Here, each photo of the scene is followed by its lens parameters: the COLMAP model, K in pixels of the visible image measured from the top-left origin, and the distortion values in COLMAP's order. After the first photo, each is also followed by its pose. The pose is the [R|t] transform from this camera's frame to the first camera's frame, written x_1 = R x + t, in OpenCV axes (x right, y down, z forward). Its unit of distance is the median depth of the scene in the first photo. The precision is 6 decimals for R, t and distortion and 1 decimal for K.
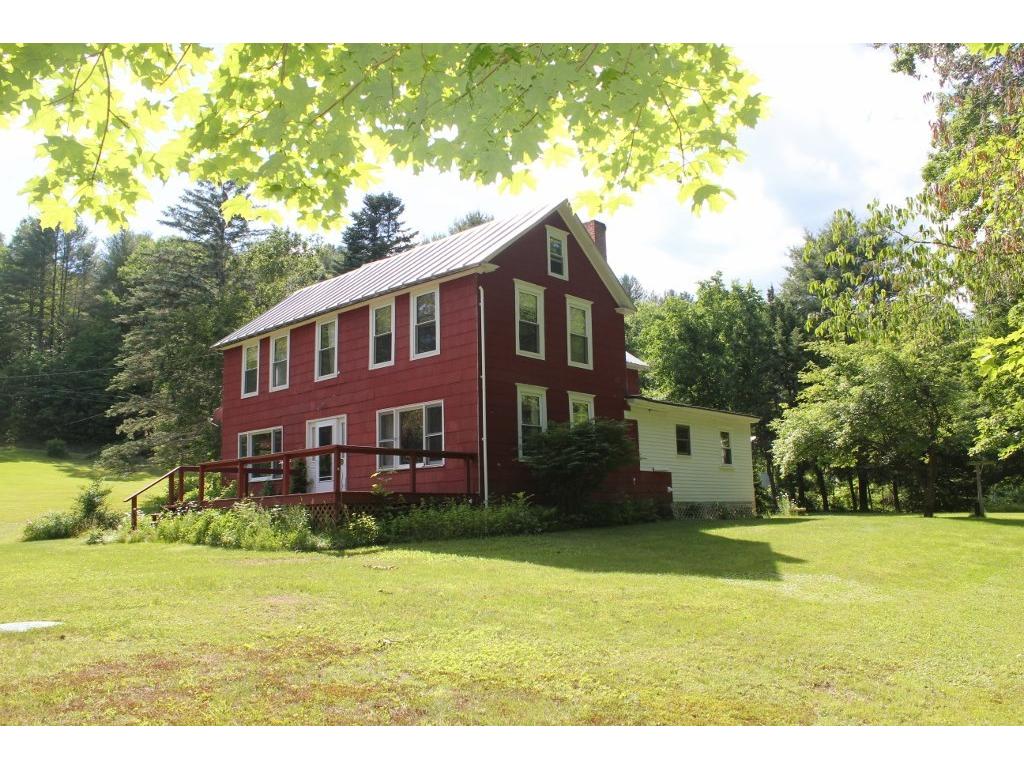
lens RADIAL K [[850.3, 0, 507.1], [0, 850.3, 389.9], [0, 0, 1]] dist [-0.119189, 0.039685]
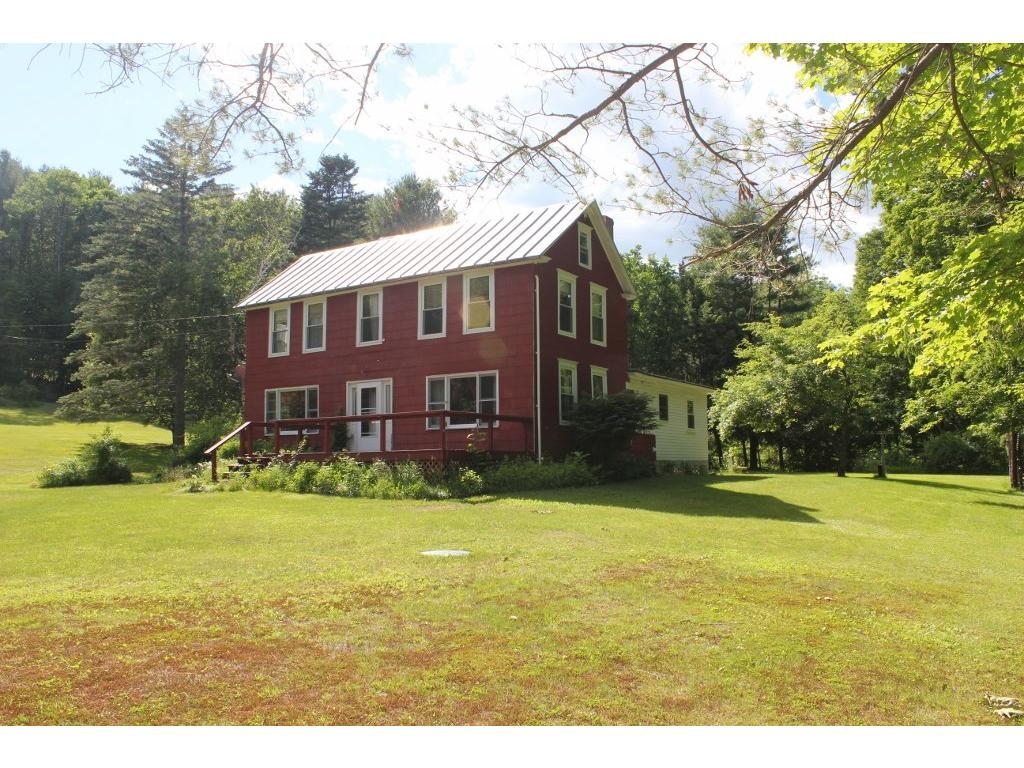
lens RADIAL K [[850.3, 0, 506.4], [0, 850.3, 385.1], [0, 0, 1]] dist [-0.119189, 0.039685]
pose [[0.986546, 0.031459, 0.160428, -0.212504], [-0.039856, 0.997984, 0.049392, -0.022444], [-0.158551, -0.055121, 0.985811, -0.128780]]
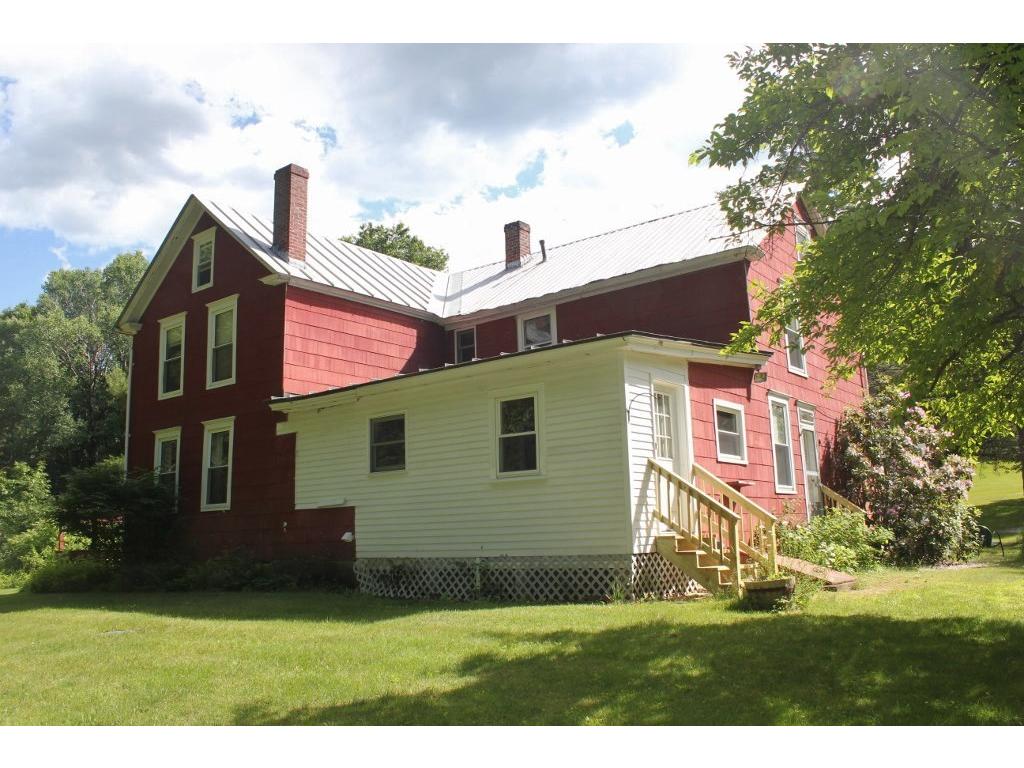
lens RADIAL K [[850.3, 0, 513.5], [0, 850.3, 382.0], [0, 0, 1]] dist [-0.119189, 0.039685]
pose [[0.076479, -0.165774, -0.983194, 0.826718], [0.174408, 0.973103, -0.150506, 0.127463], [0.981699, -0.159966, 0.103335, 1.122666]]
